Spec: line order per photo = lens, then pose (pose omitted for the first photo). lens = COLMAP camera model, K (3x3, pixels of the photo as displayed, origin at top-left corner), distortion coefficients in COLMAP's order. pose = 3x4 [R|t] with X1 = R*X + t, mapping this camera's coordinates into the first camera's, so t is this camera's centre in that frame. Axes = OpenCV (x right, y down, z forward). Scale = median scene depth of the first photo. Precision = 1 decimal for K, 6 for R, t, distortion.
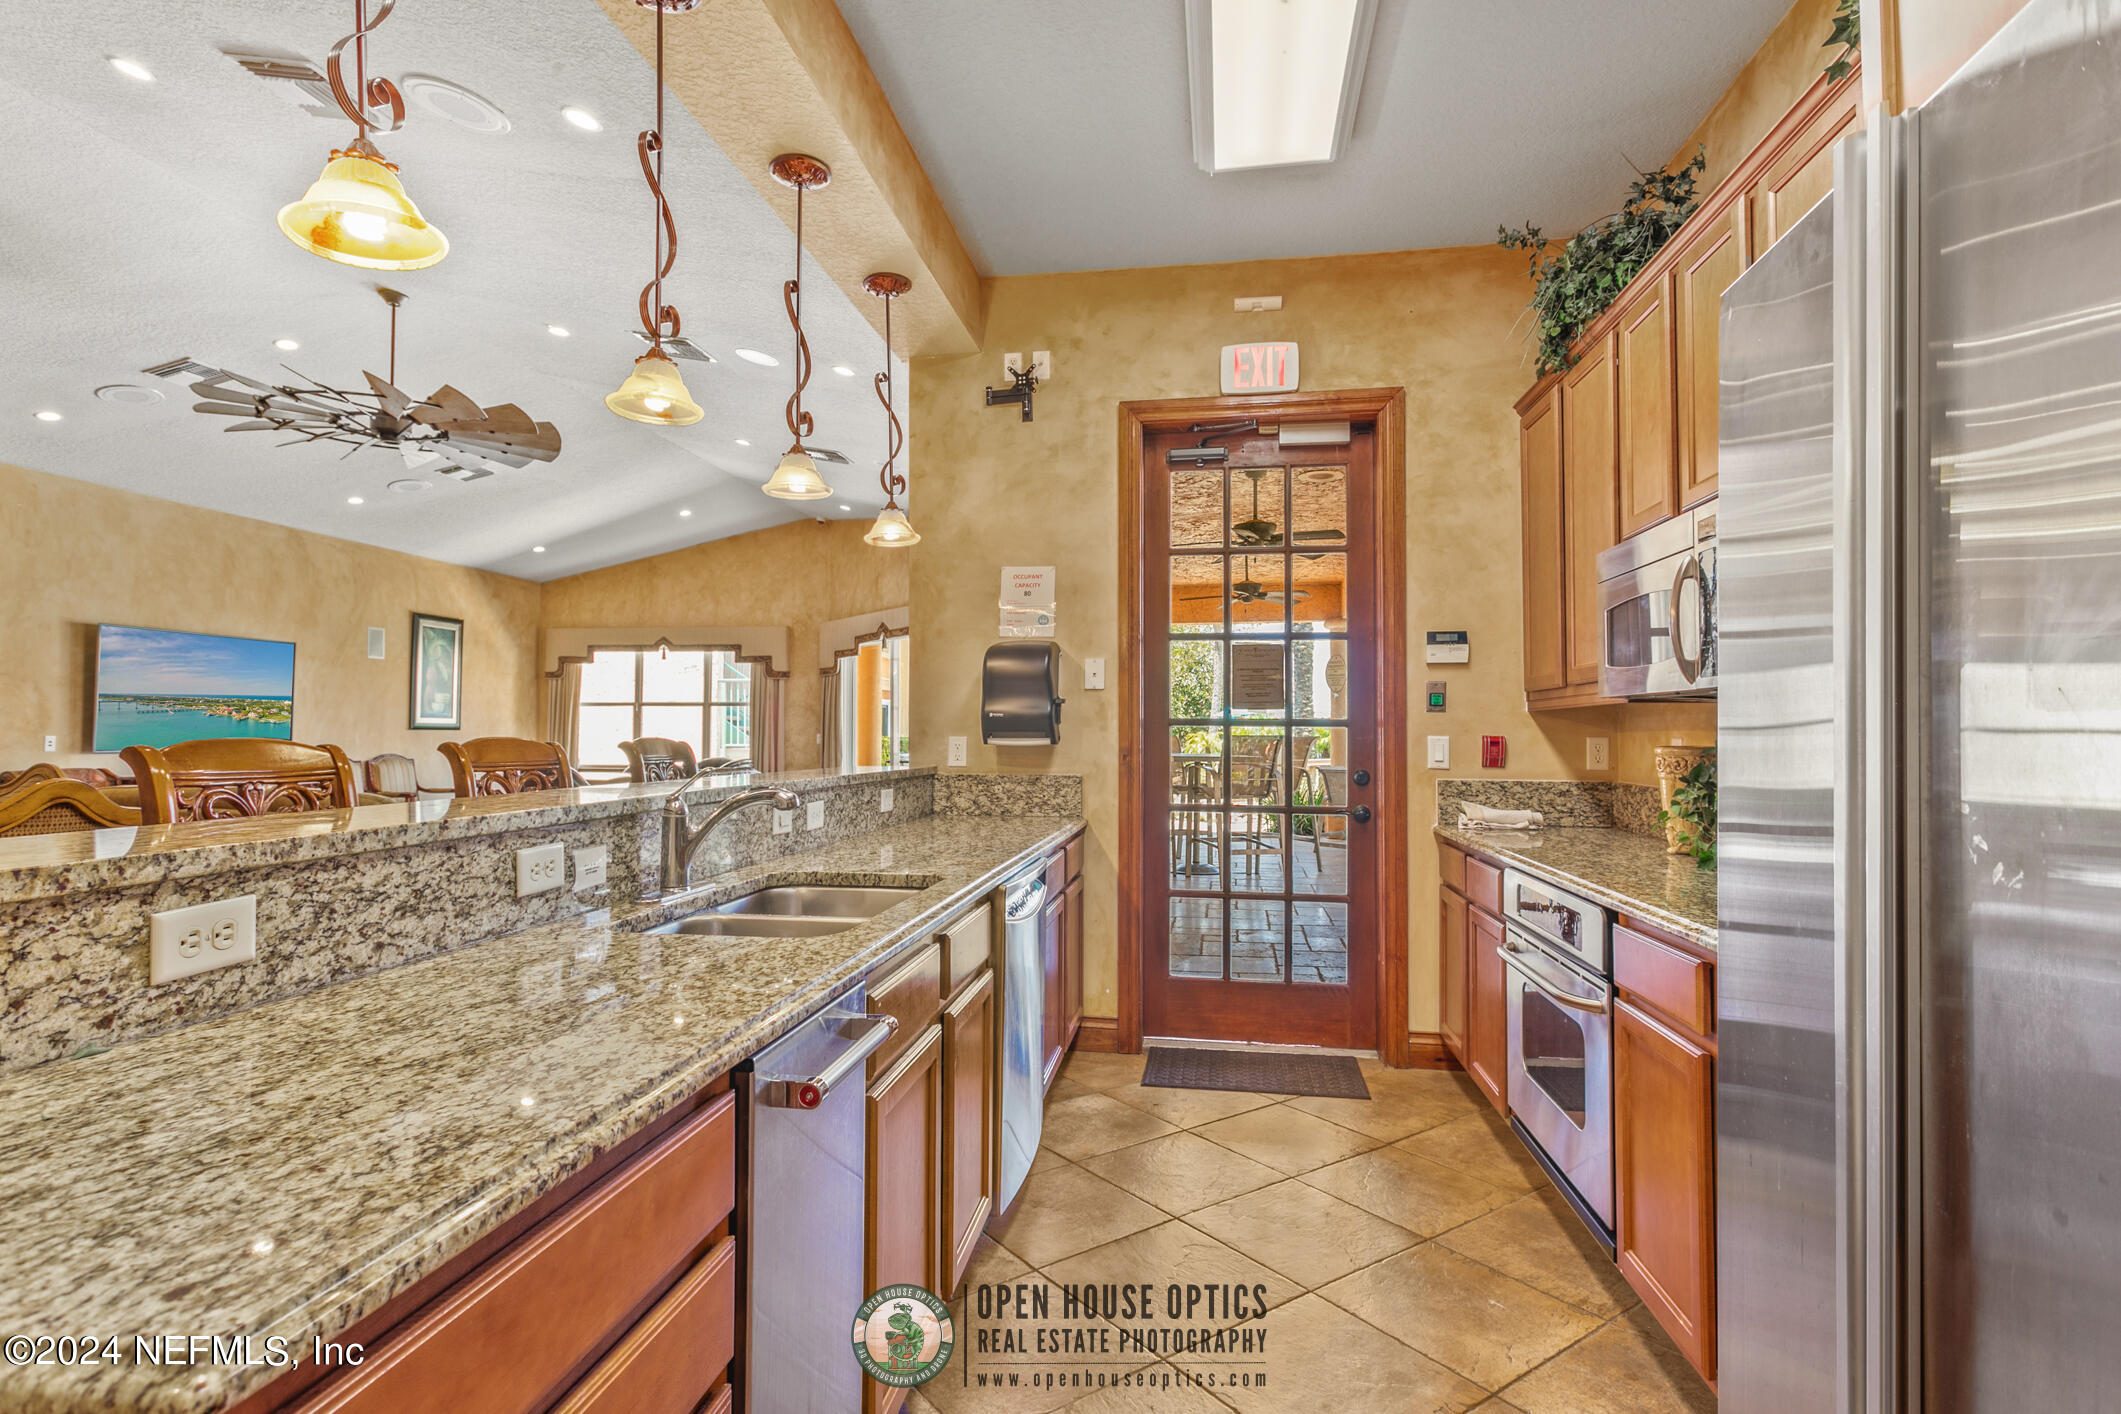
lens RADIAL K [[1031.8, 0, 1071.9], [0, 1031.8, 703.4], [0, 0, 1]] dist [-0.004877, 0.000313]
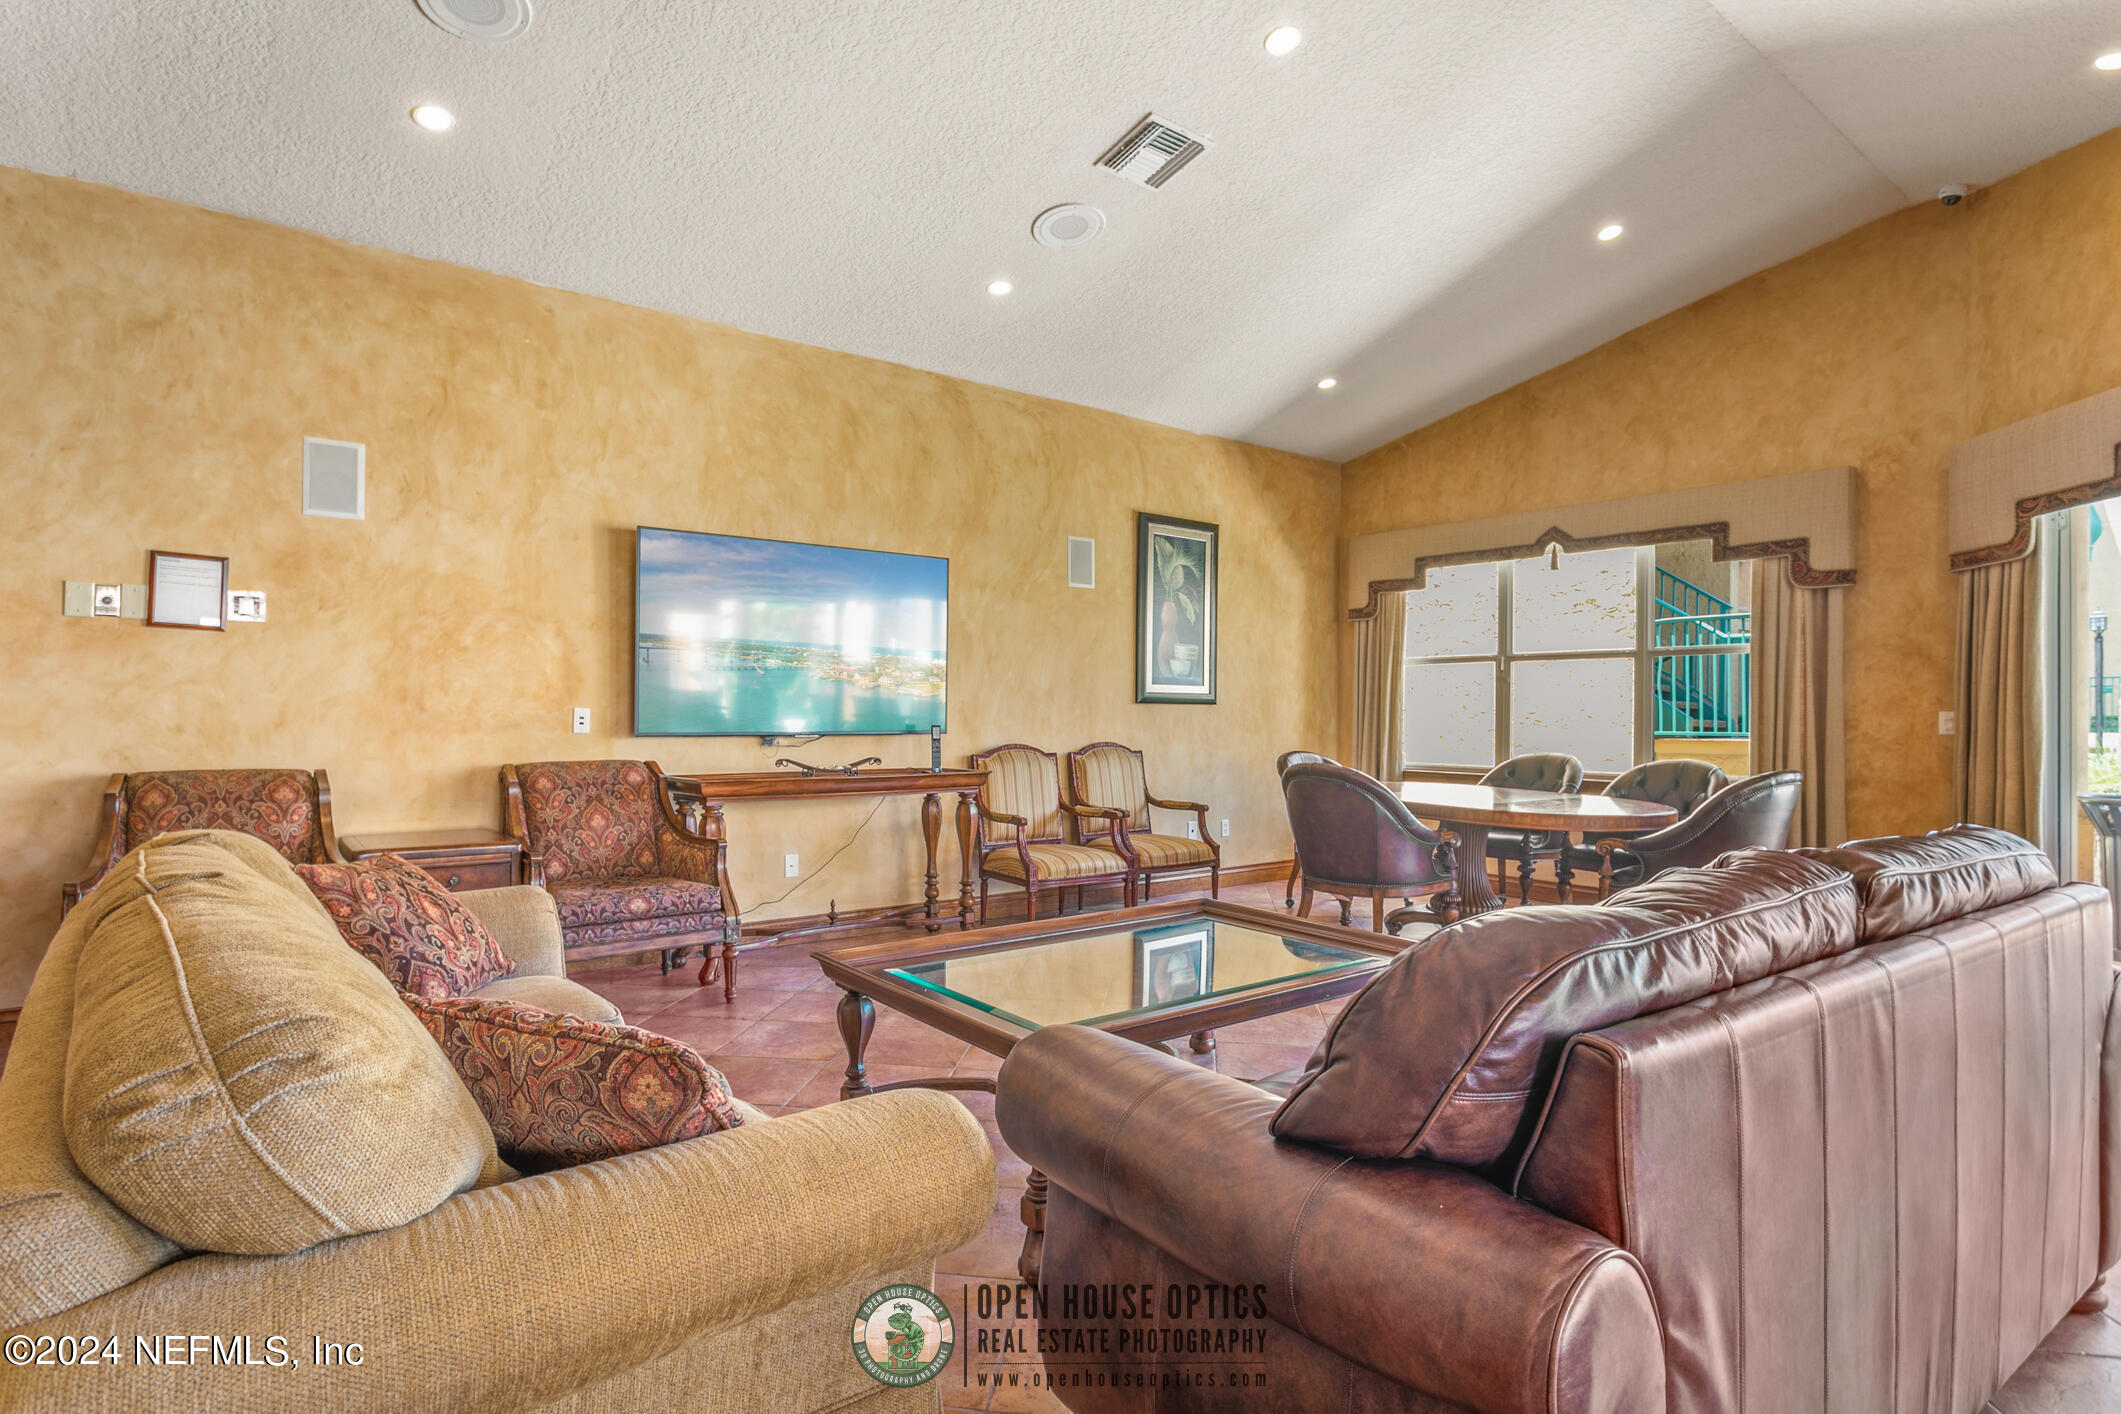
lens RADIAL K [[1149.9, 0, 1011.7], [0, 1149.9, 703.0], [0, 0, 1]] dist [0.019234, 0.001097]
pose [[0.704366, -0.004347, -0.709824, -0.528972], [0.016755, 0.999804, 0.010503, 0.043914], [0.709639, -0.019291, 0.704301, 1.187009]]
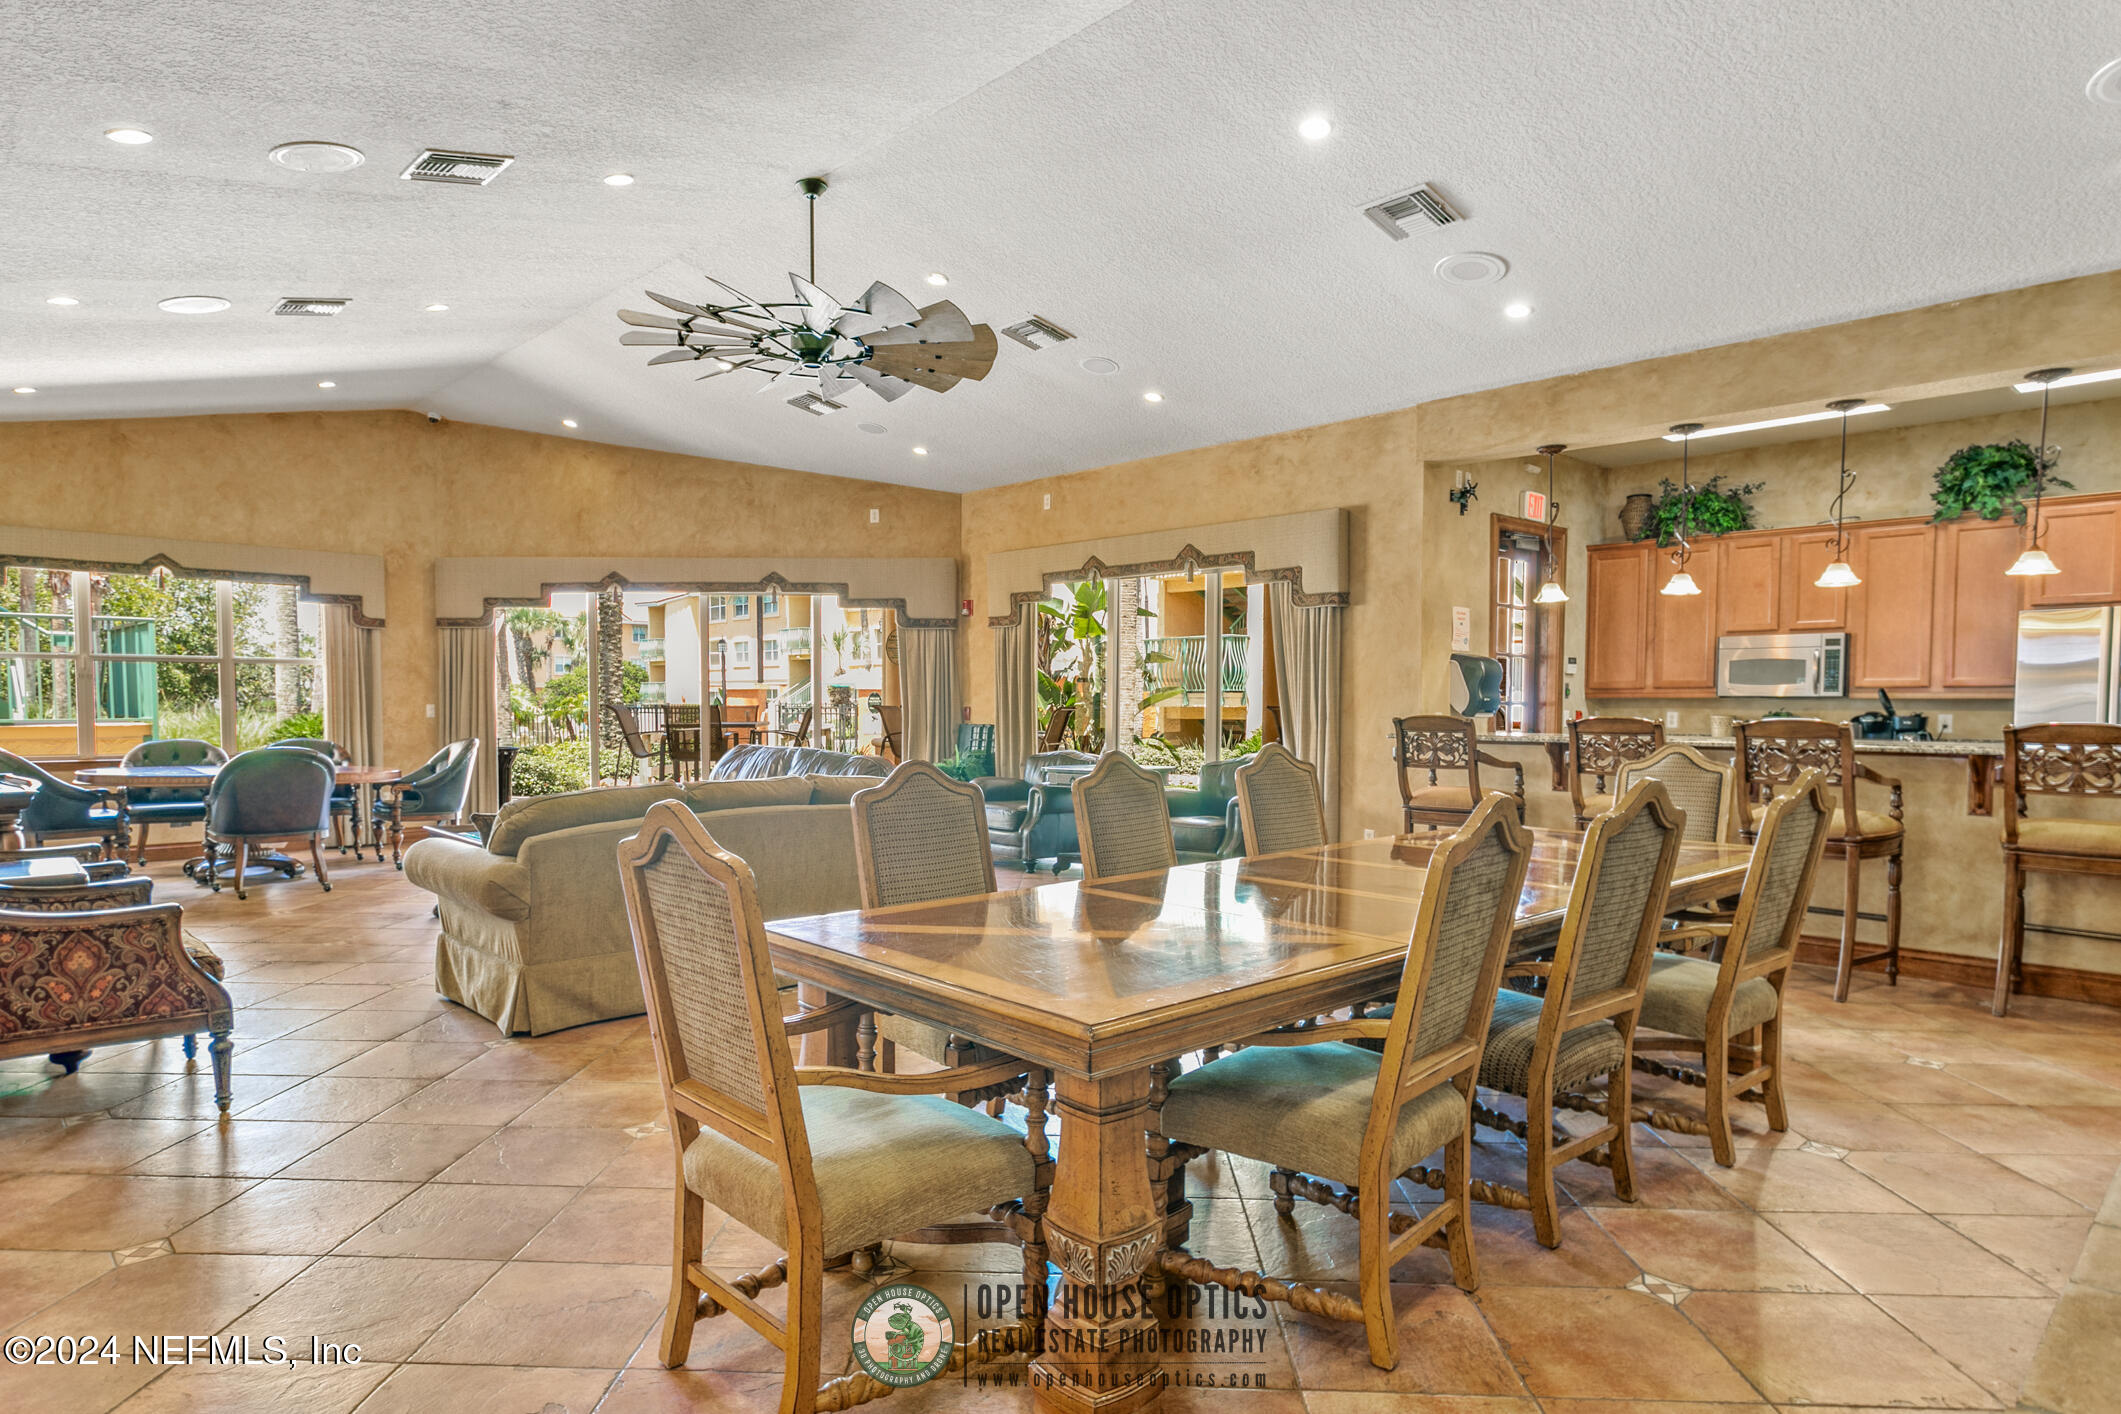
lens RADIAL K [[1218.0, 0, 1022.9], [0, 1218.0, 742.3], [0, 0, 1]] dist [-0.002872, 0.001816]
pose [[0.635239, -0.021713, 0.772010, -1.962138], [-0.026666, 0.998392, 0.050022, 0.002618], [-0.771855, -0.052363, 0.633639, 0.308327]]
